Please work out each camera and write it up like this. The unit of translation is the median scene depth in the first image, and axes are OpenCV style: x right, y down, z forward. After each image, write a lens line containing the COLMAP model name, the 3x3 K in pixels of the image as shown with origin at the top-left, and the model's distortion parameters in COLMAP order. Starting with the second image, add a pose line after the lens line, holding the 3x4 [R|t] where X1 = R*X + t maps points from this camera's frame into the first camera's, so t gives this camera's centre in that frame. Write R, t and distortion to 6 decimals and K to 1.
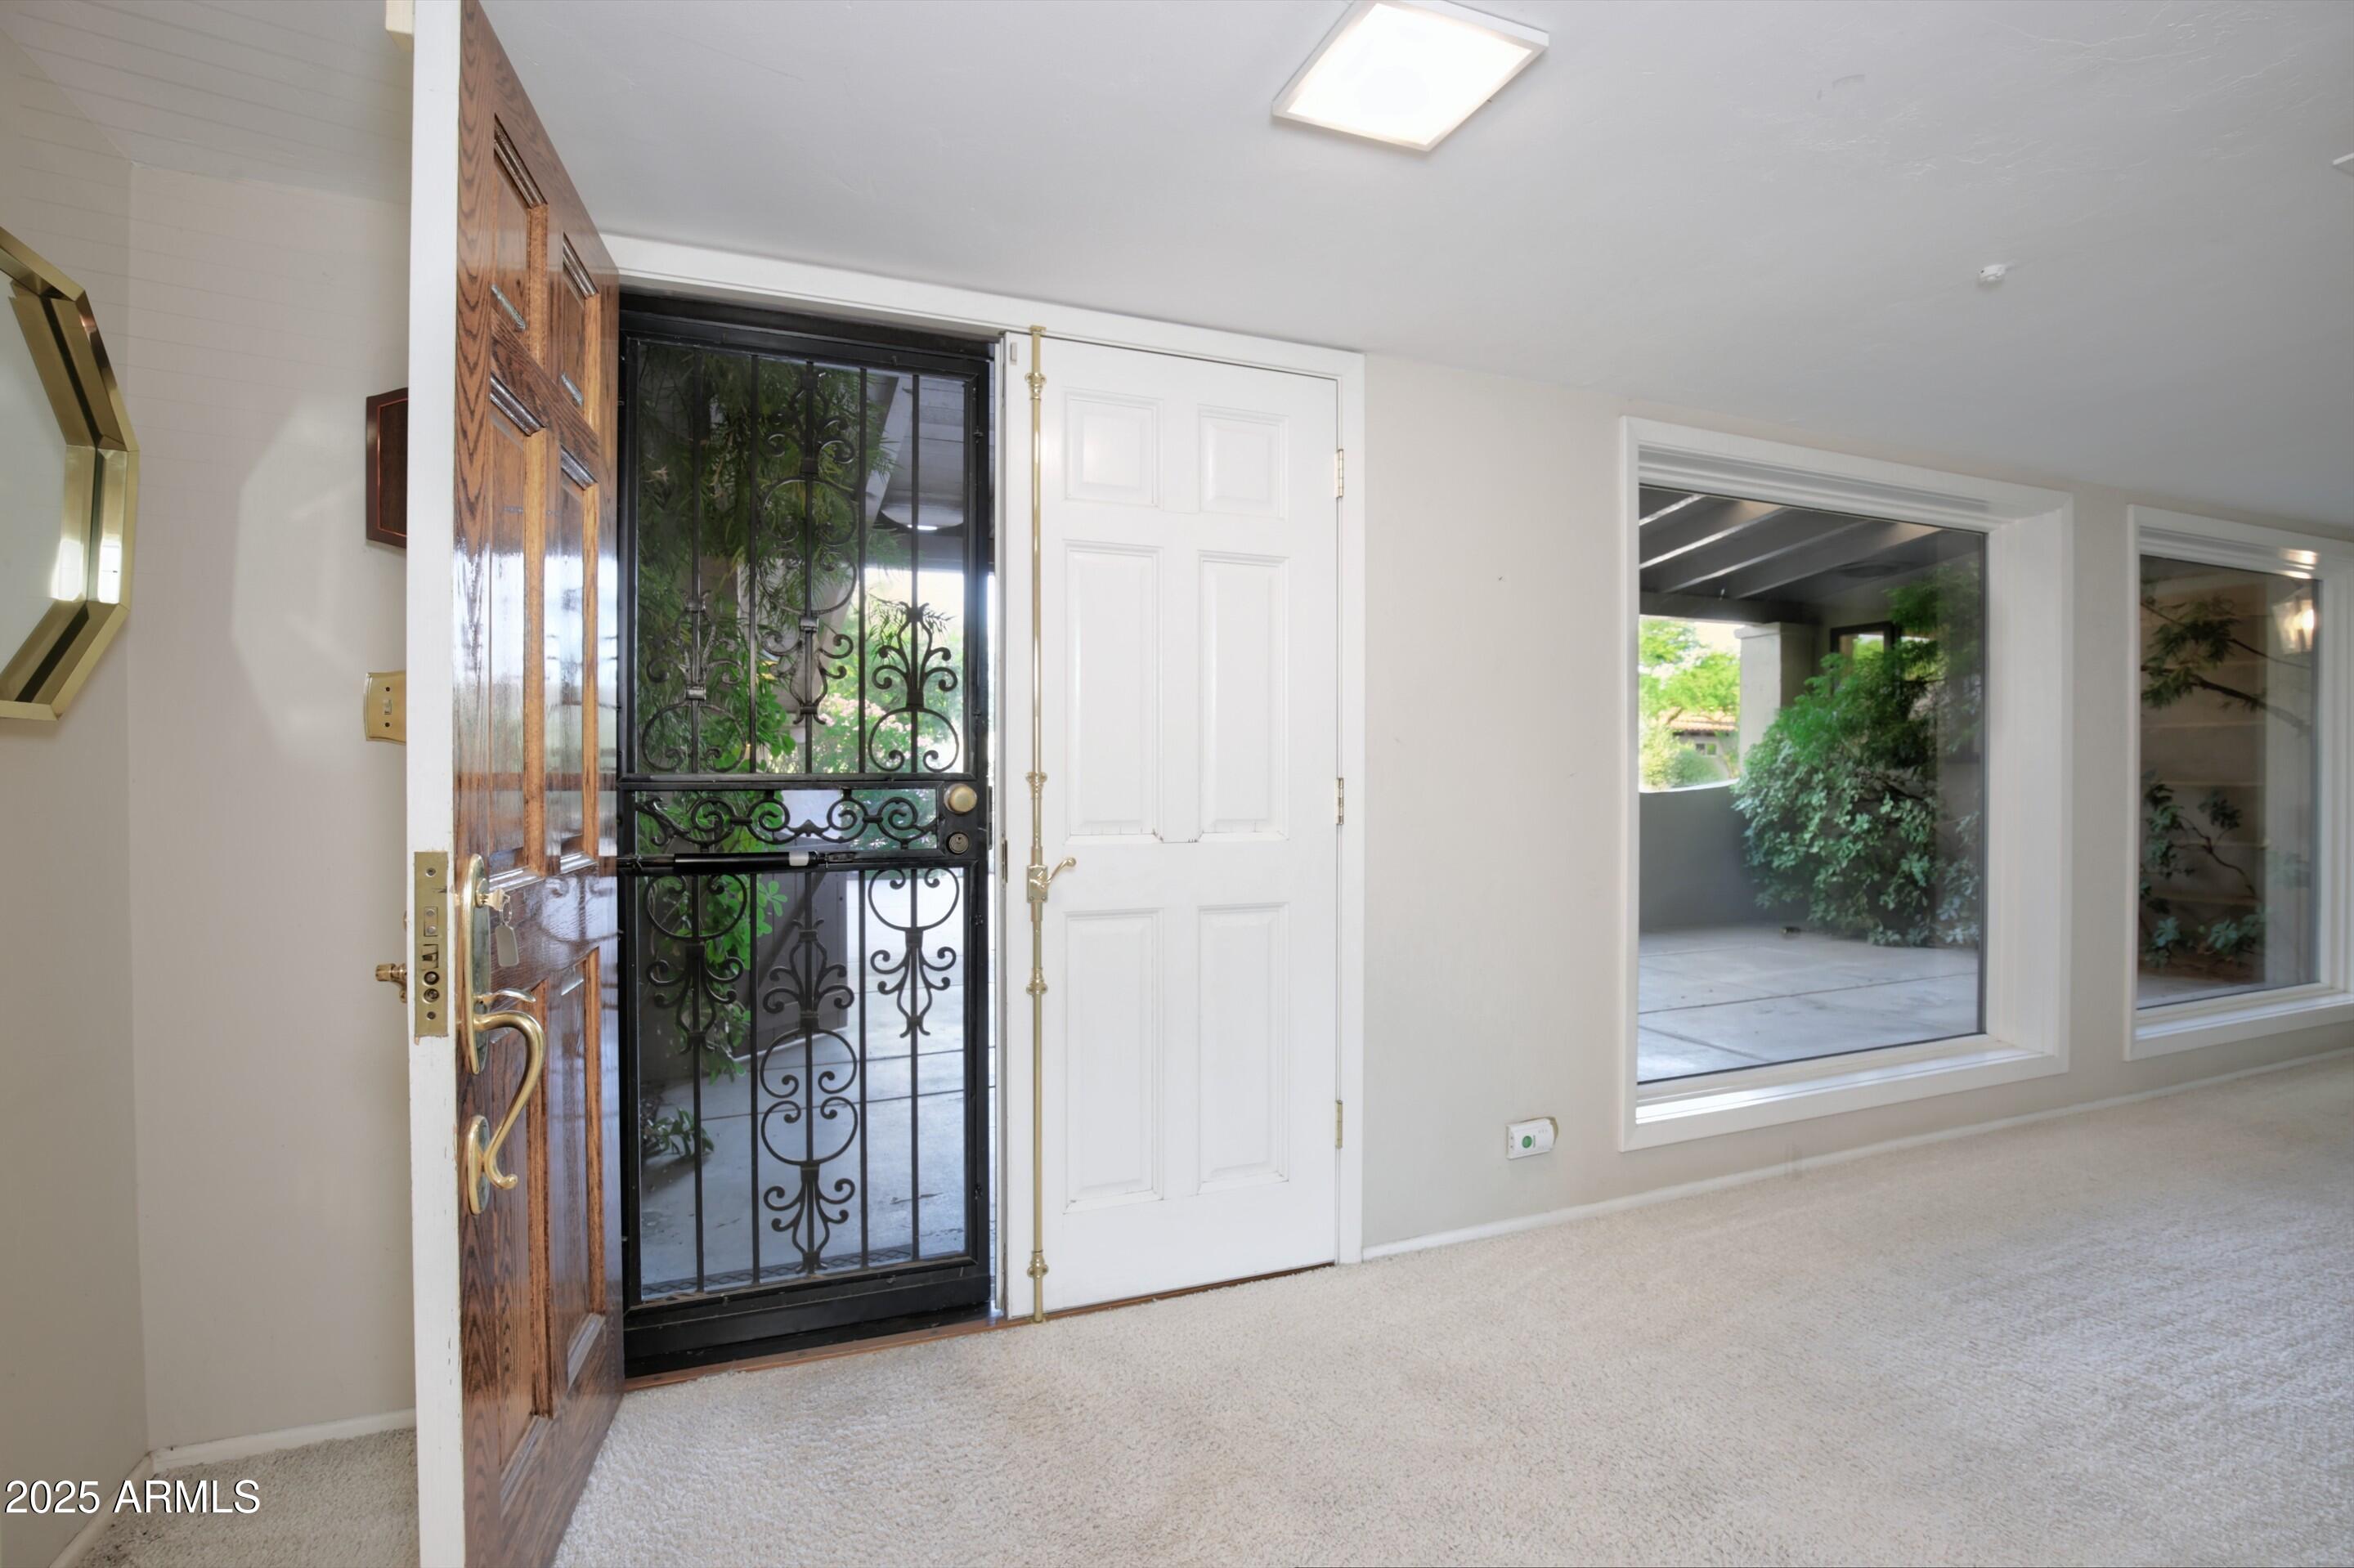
lens RADIAL K [[1072.1, 0, 1177.0], [0, 1072.1, 784.0], [0, 0, 1]] dist [-0.025652, -0.000651]
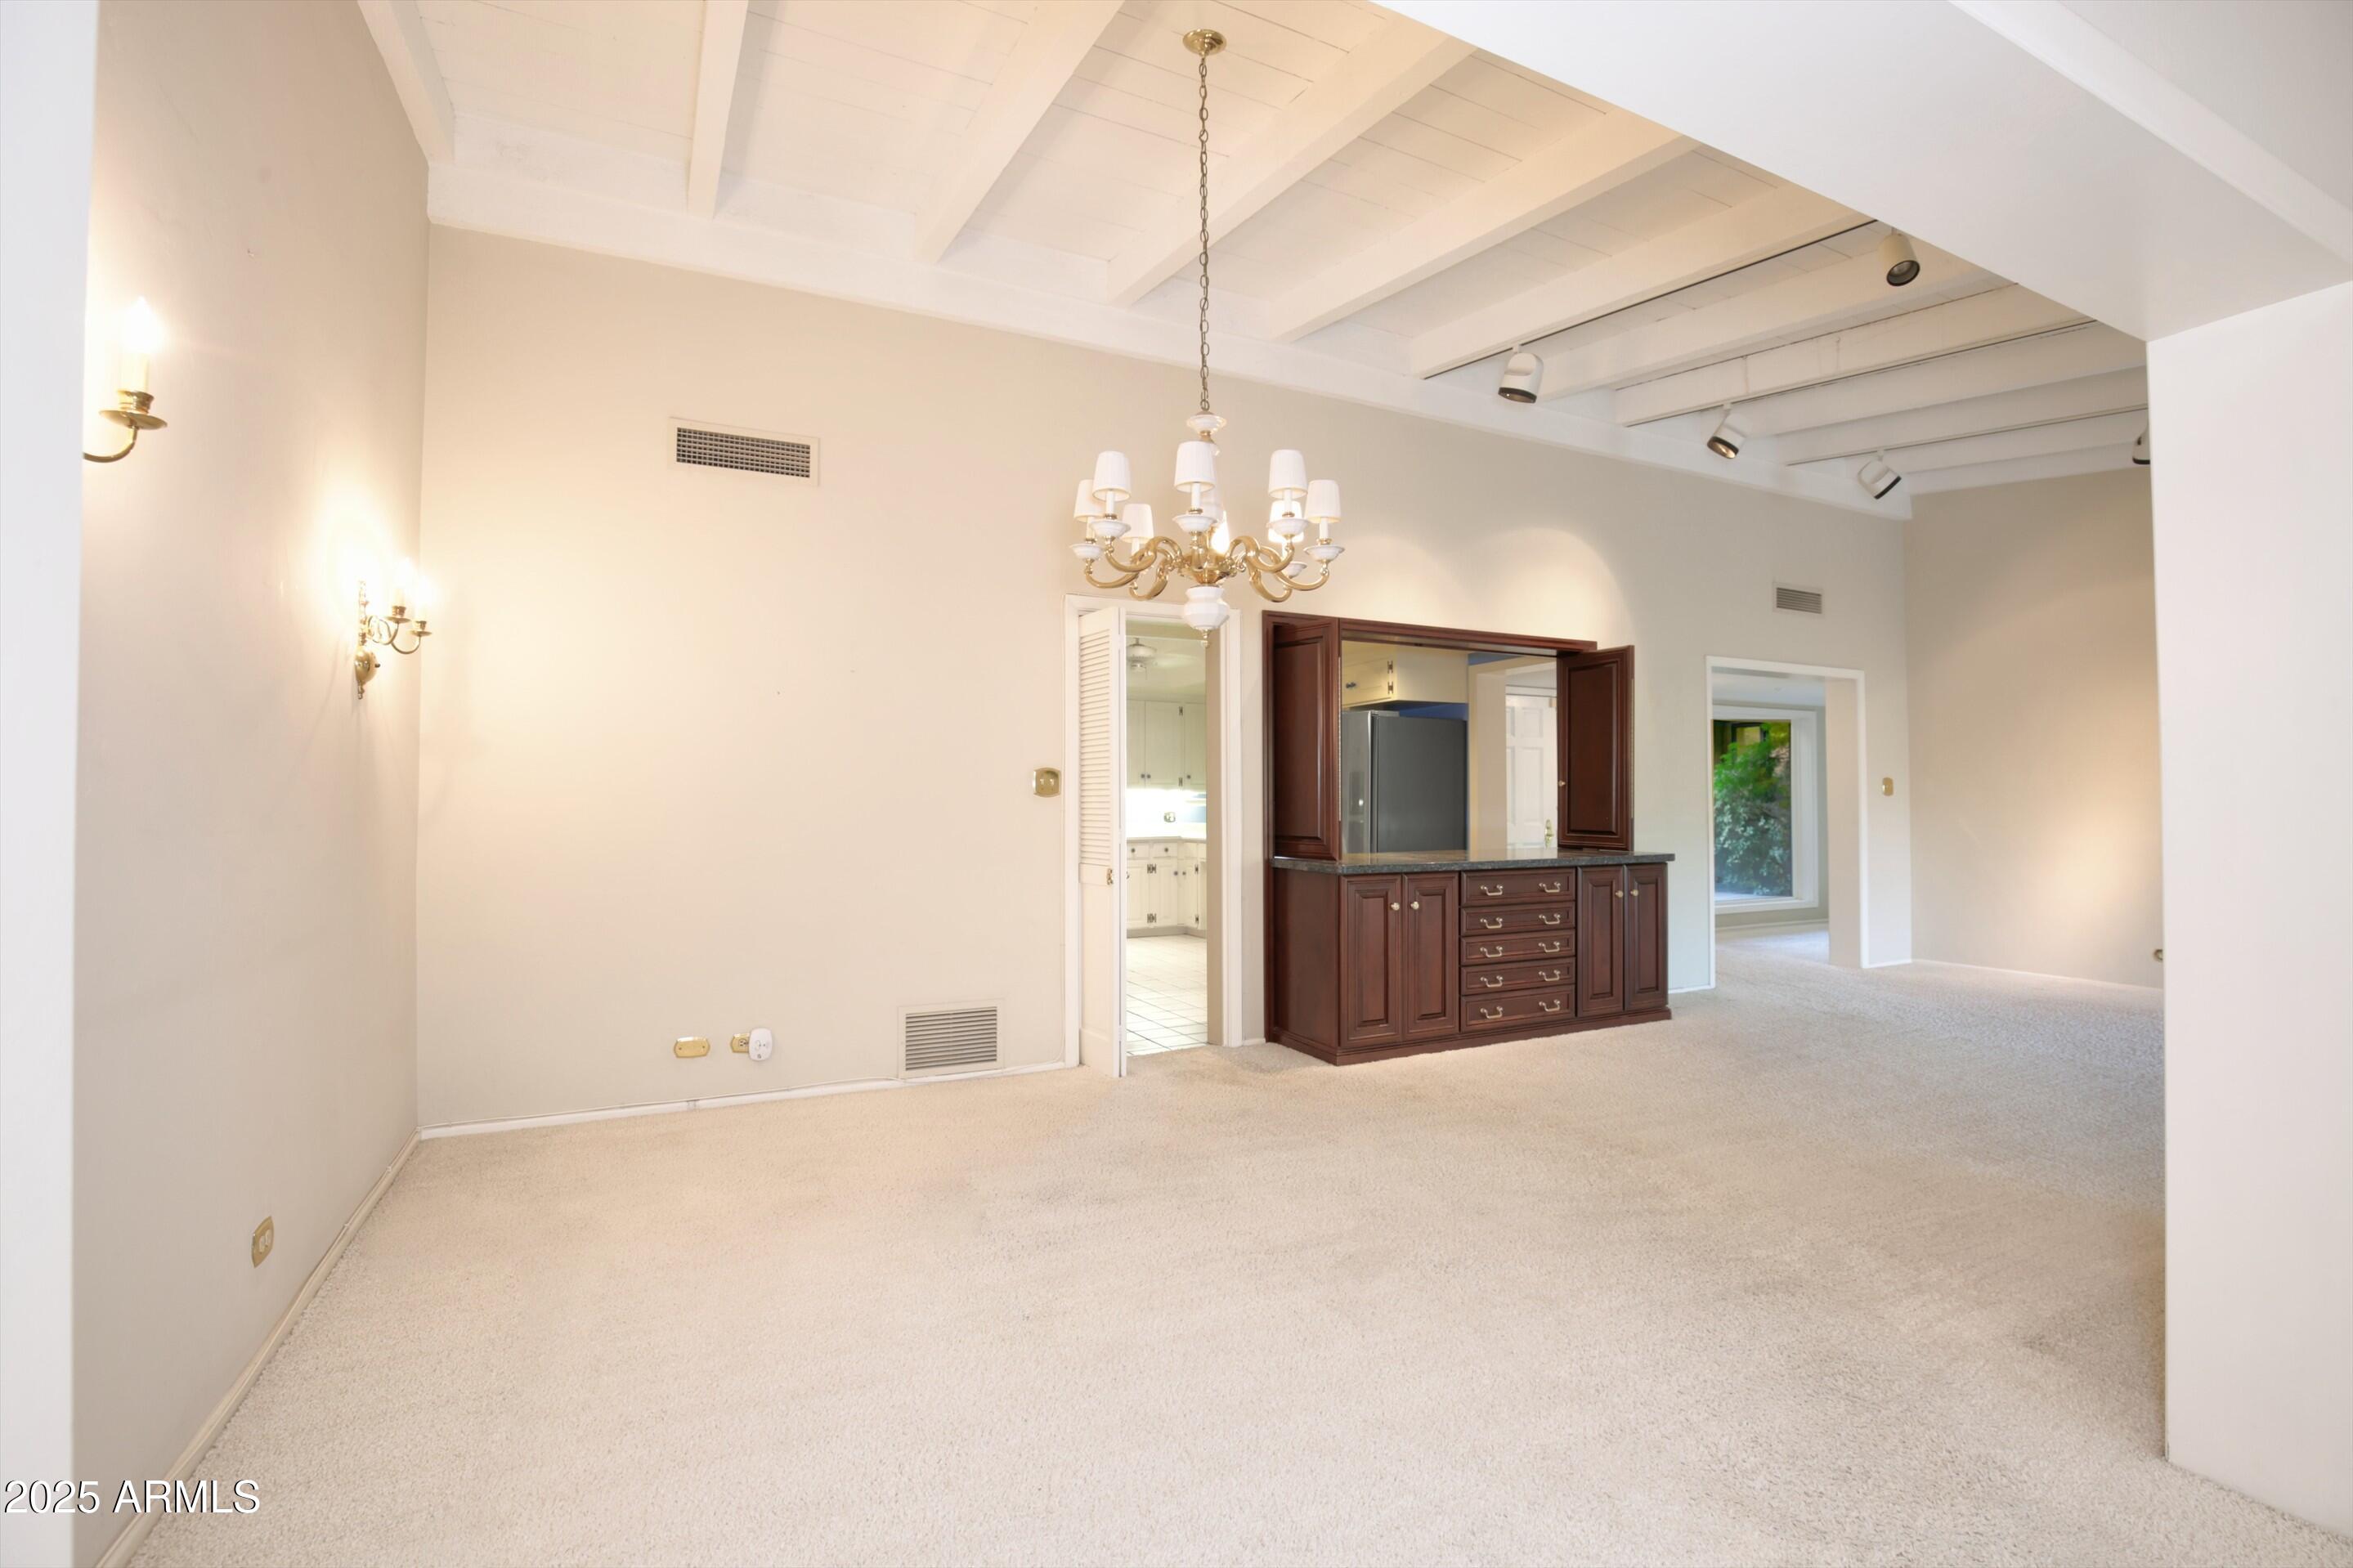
lens RADIAL K [[1071.7, 0, 1176.5], [0, 1071.7, 784.0], [0, 0, 1]] dist [-0.025652, -0.000651]
pose [[0.996805, 0.001509, 0.079857, -0.563589], [0.000921, 0.999538, -0.030394, 0.009359], [-0.079866, 0.030370, 0.996343, -0.870852]]
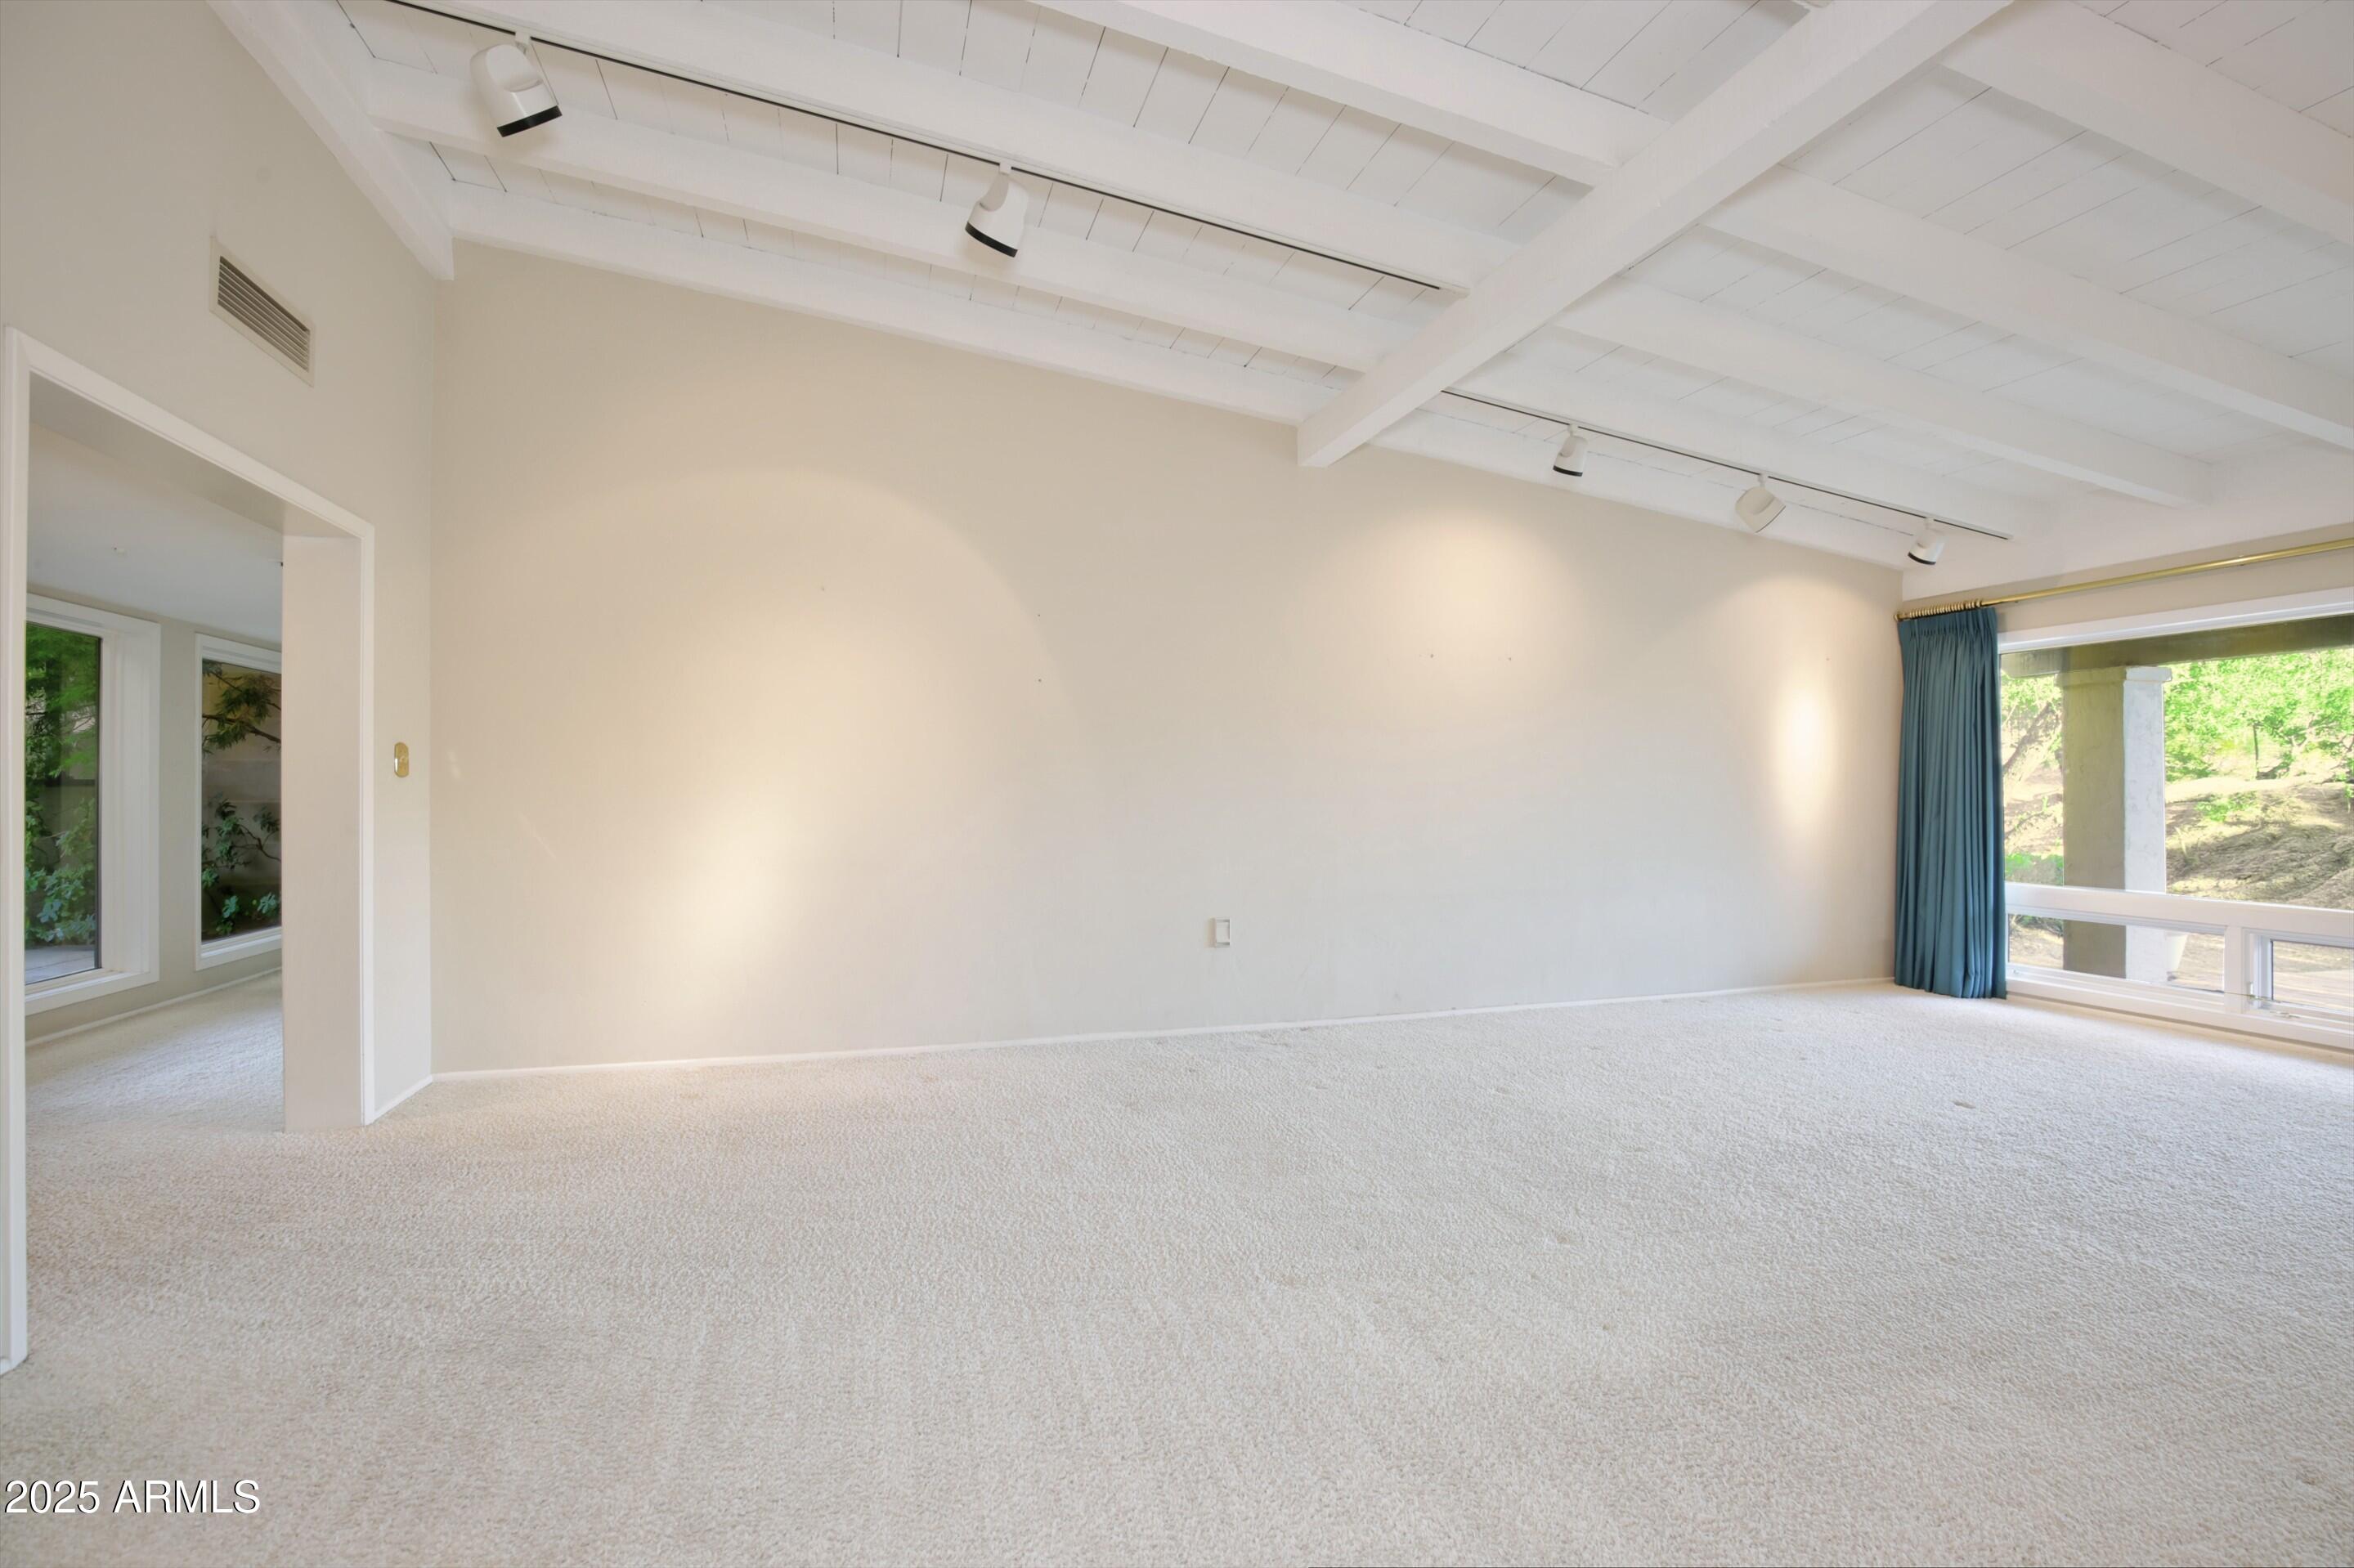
lens RADIAL K [[1072.1, 0, 1177.0], [0, 1072.1, 784.0], [0, 0, 1]] dist [-0.025652, -0.000651]
pose [[0.093468, 0.008246, 0.995588, -0.288375], [0.011171, 0.999894, -0.009330, 0.002950], [-0.995560, 0.011993, 0.093366, -0.338548]]
